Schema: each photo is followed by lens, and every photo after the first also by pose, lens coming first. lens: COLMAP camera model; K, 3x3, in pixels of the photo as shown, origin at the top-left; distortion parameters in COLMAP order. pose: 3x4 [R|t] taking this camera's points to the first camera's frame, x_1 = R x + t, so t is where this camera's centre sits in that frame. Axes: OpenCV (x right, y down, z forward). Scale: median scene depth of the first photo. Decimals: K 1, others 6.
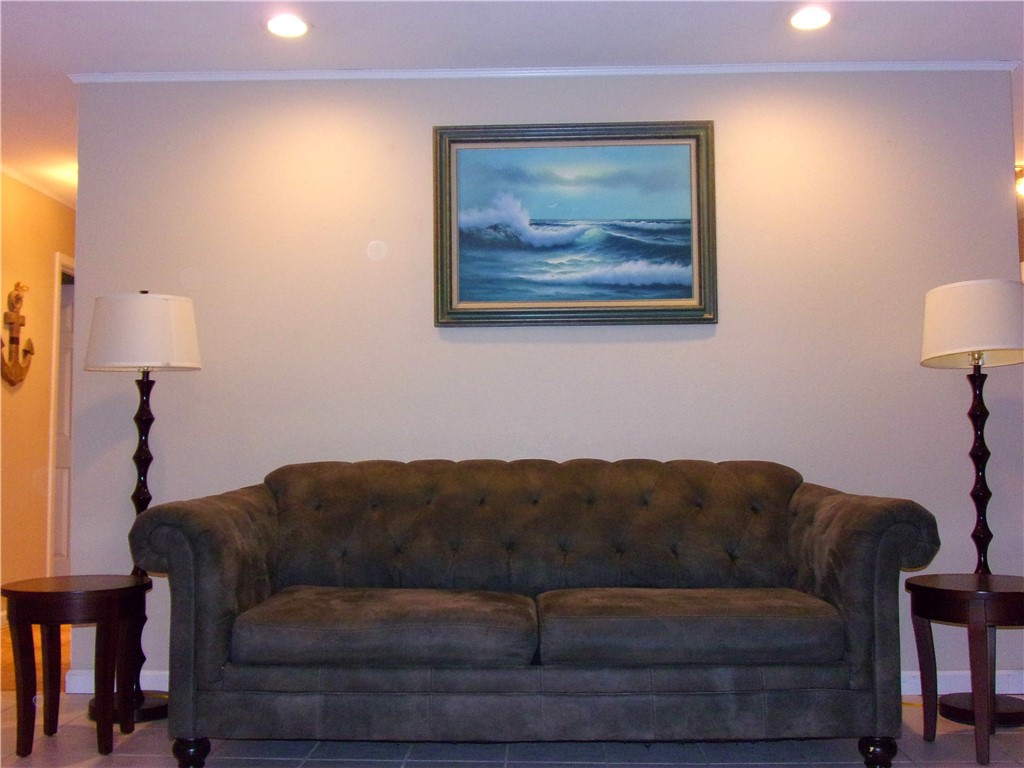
lens RADIAL K [[1022.3, 0, 509.8], [0, 1022.3, 388.7], [0, 0, 1]] dist [-0.014081, 0.000000]
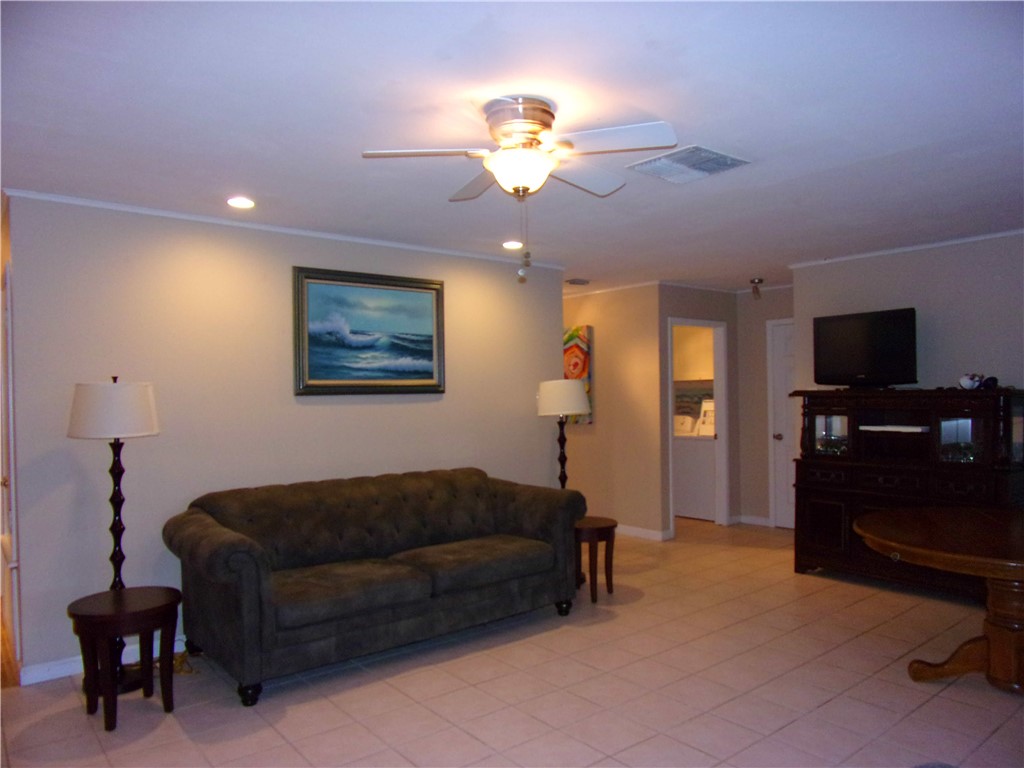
lens RADIAL K [[720.3, 0, 544.0], [0, 720.3, 383.0], [0, 0, 1]] dist [-0.024459, 0.003483]
pose [[0.739674, 0.007711, 0.672921, -0.532450], [-0.037259, 0.998870, 0.029509, -0.126350], [-0.671933, -0.046899, 0.739126, -0.075589]]
